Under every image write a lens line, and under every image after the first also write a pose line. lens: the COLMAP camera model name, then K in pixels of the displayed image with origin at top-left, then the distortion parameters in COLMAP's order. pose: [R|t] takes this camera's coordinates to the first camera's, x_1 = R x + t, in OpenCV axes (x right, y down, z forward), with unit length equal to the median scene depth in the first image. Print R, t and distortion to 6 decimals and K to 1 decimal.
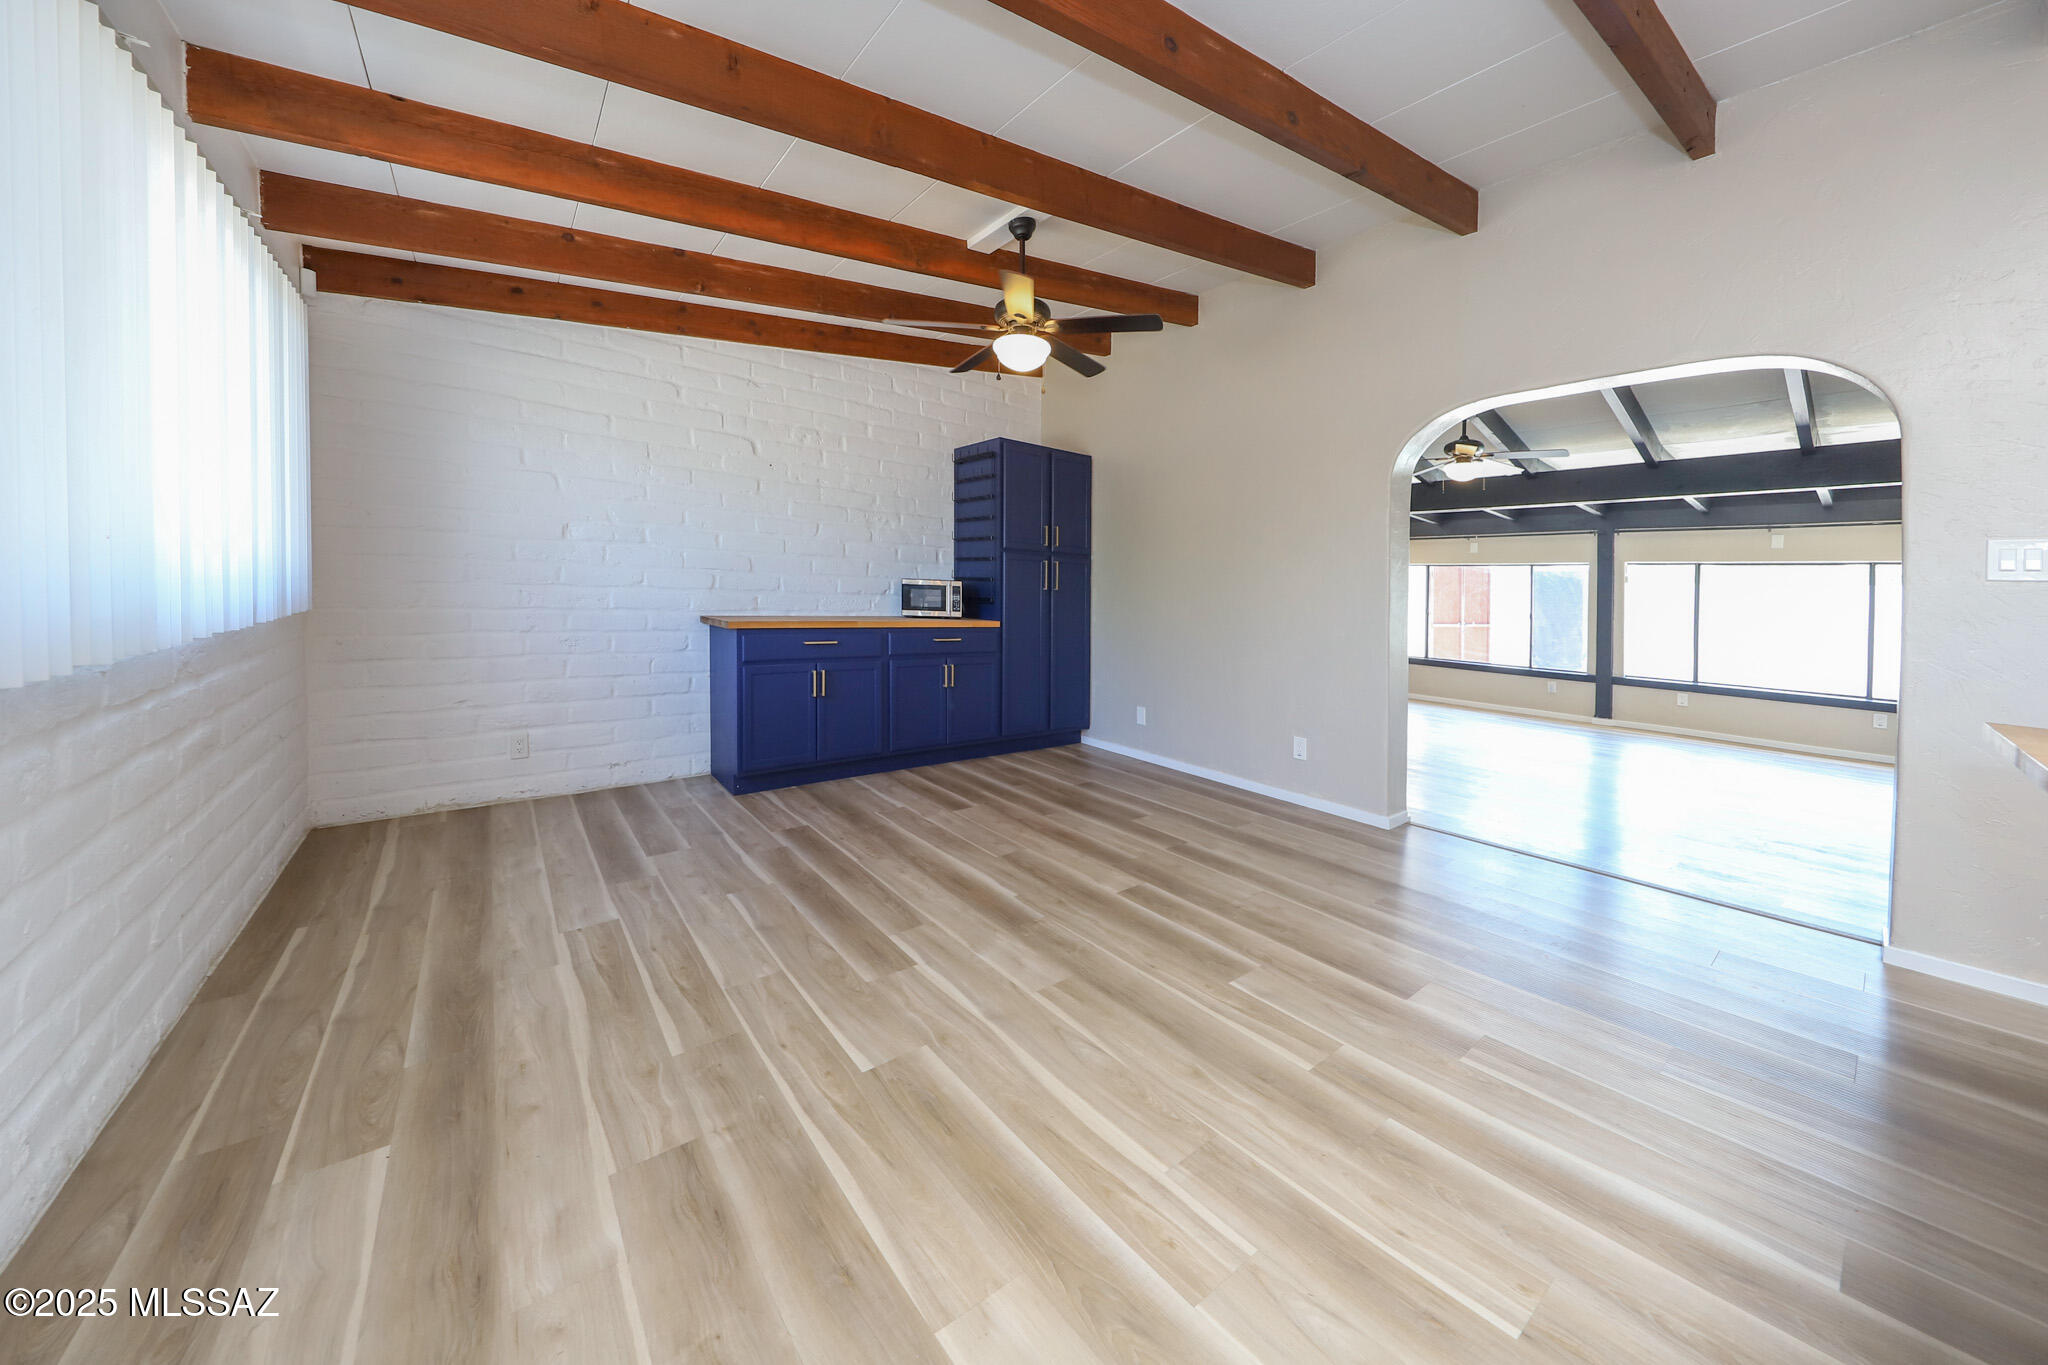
lens RADIAL K [[719.6, 0, 1000.1], [0, 719.6, 599.4], [0, 0, 1]] dist [0.013508, -0.000042]
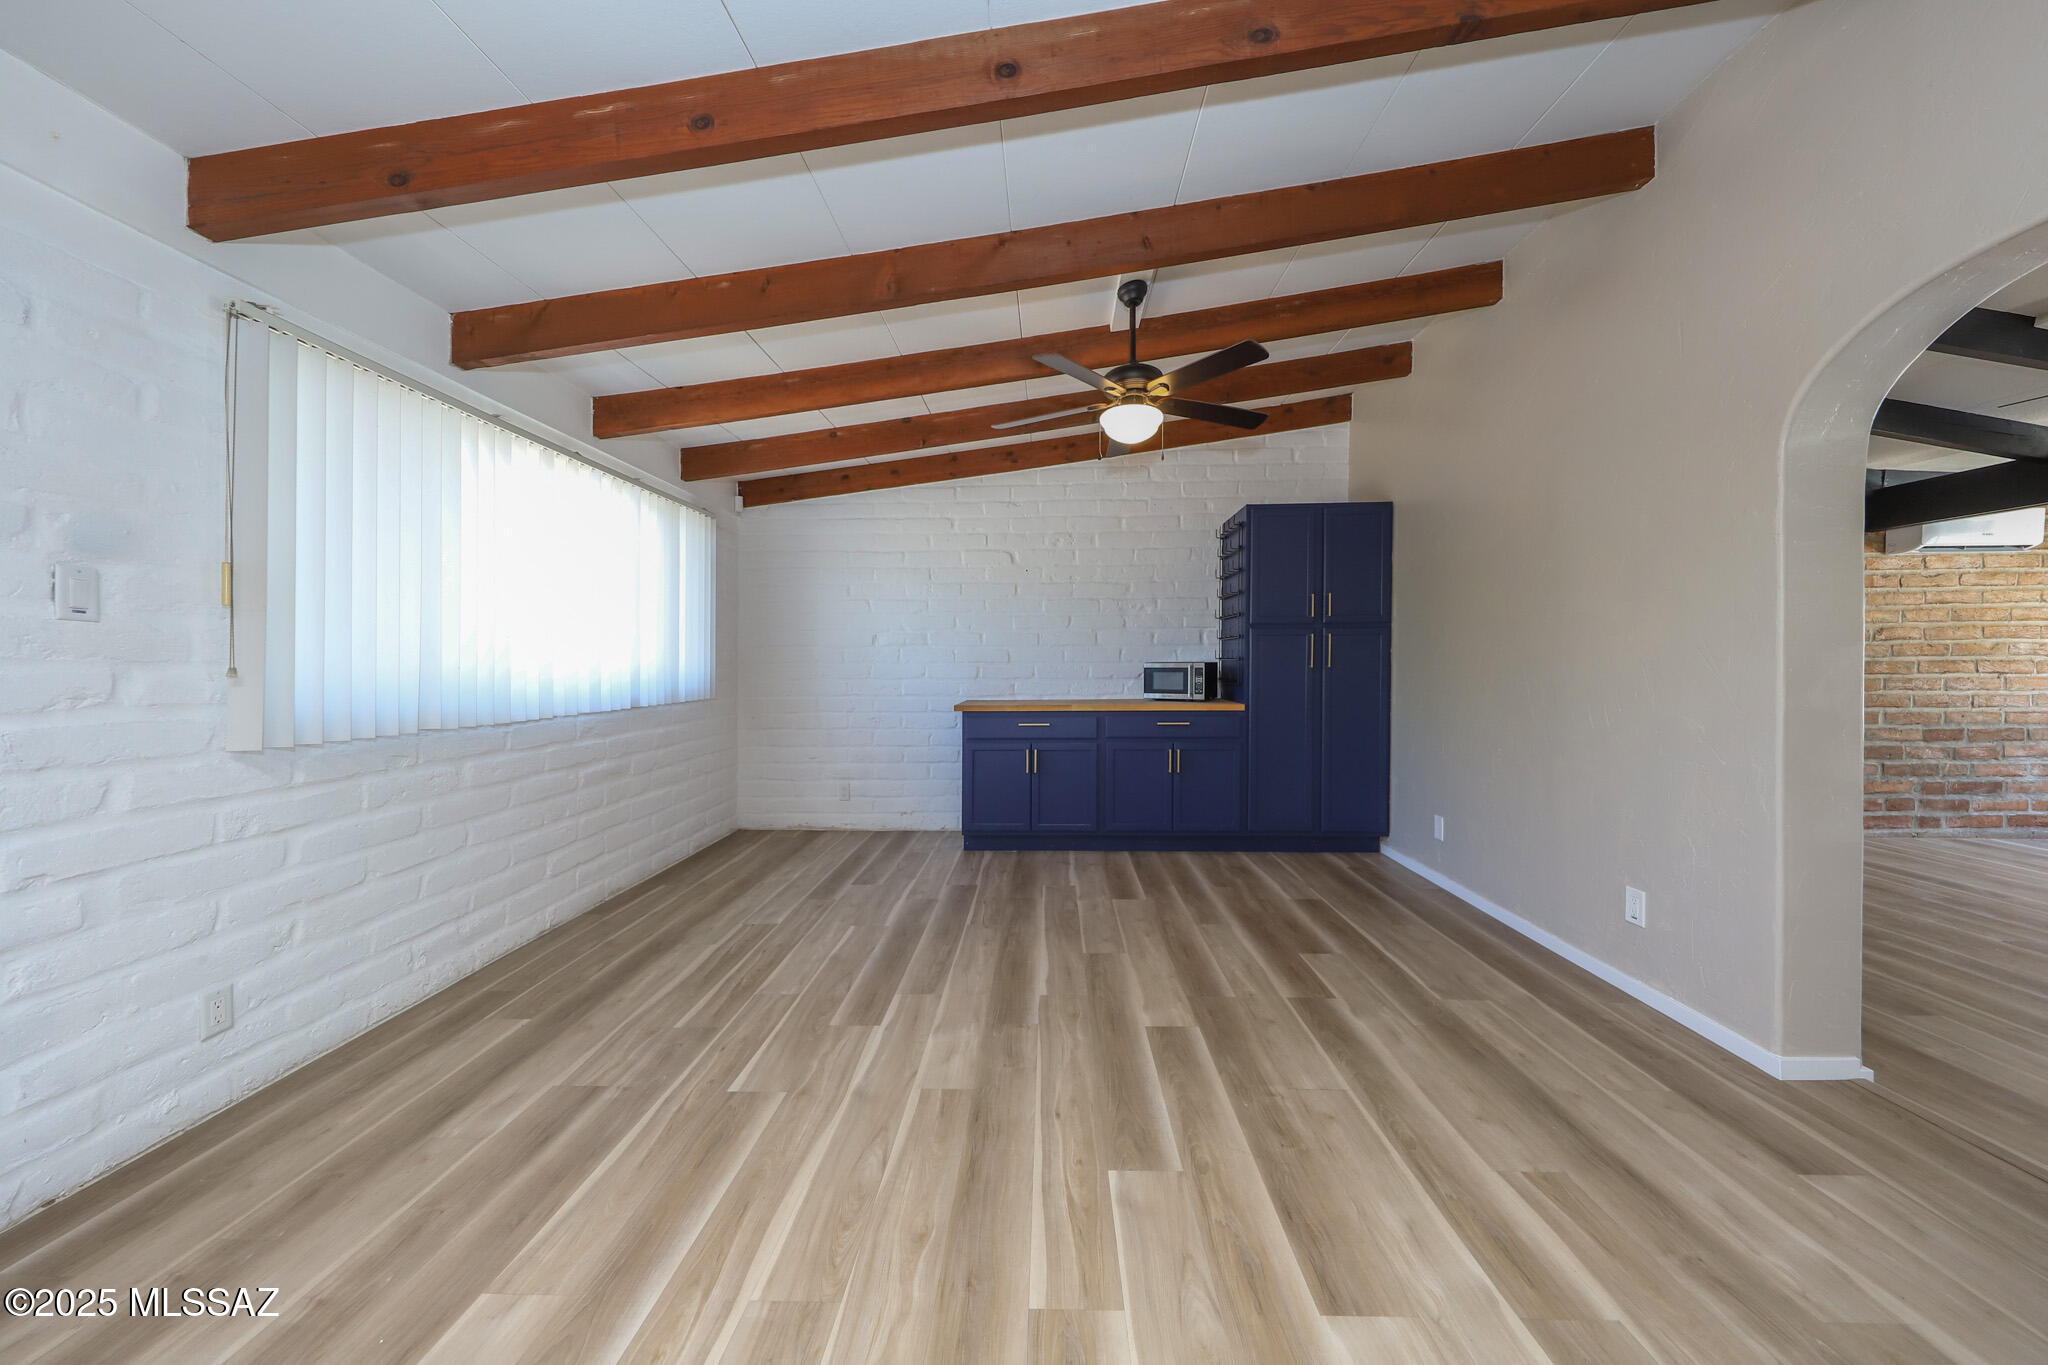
lens RADIAL K [[659.2, 0, 1019.6], [0, 659.2, 654.6], [0, 0, 1]] dist [-0.000239, -0.000029]
pose [[0.770459, -0.036275, -0.636457, 0.600413], [0.018755, 0.999237, -0.034249, -0.020299], [0.637214, 0.014451, 0.770551, 0.294408]]
